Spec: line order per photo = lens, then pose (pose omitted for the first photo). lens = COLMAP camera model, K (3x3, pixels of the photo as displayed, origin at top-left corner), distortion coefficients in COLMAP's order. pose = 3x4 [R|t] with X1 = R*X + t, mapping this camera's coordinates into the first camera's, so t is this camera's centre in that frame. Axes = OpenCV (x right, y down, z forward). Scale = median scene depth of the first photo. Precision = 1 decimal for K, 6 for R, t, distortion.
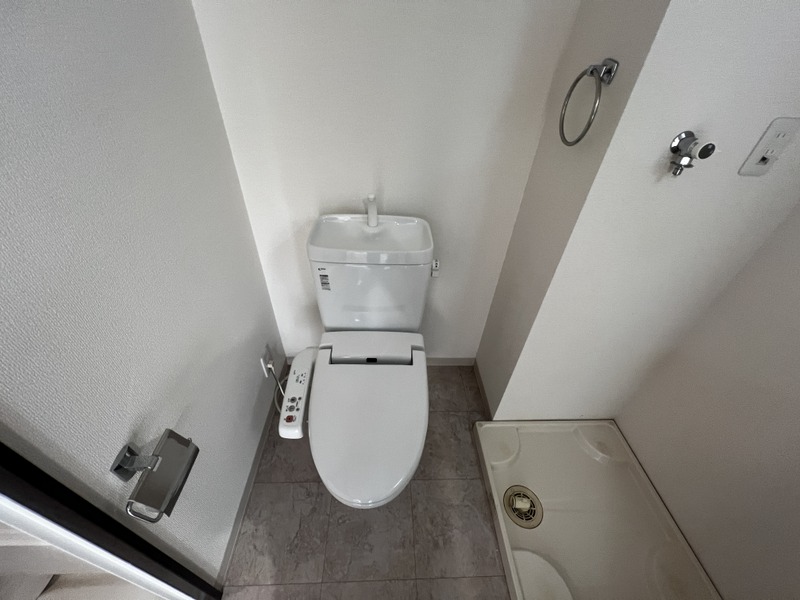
lens RADIAL K [[321.2, 0, 400.0], [0, 321.2, 300.0], [0, 0, 1]] dist [0.002628, 0.000553]
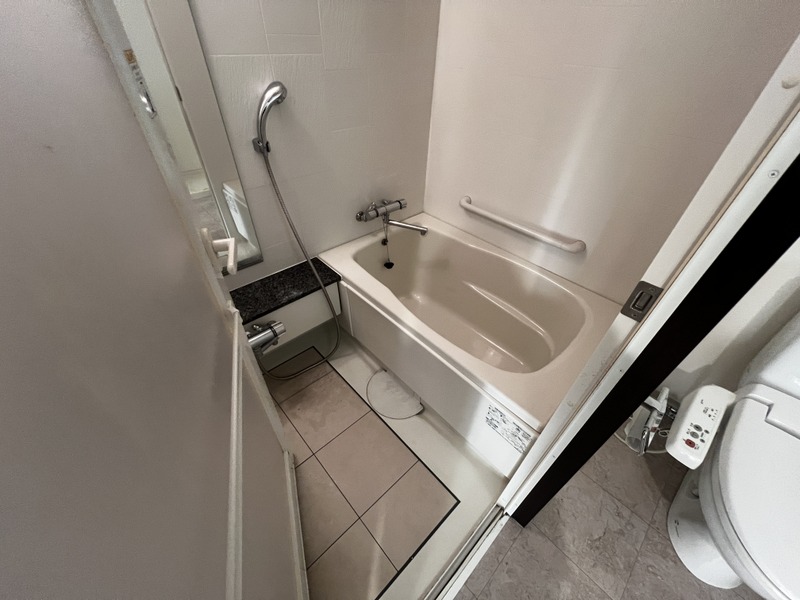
lens RADIAL K [[321.2, 0, 400.0], [0, 321.2, 300.0], [0, 0, 1]] dist [0.002628, 0.000553]
pose [[0.658191, 0.462757, -0.593836, -0.501528], [-0.472133, 0.868114, 0.153195, 0.248958], [0.586409, 0.179538, 0.789867, -0.276513]]
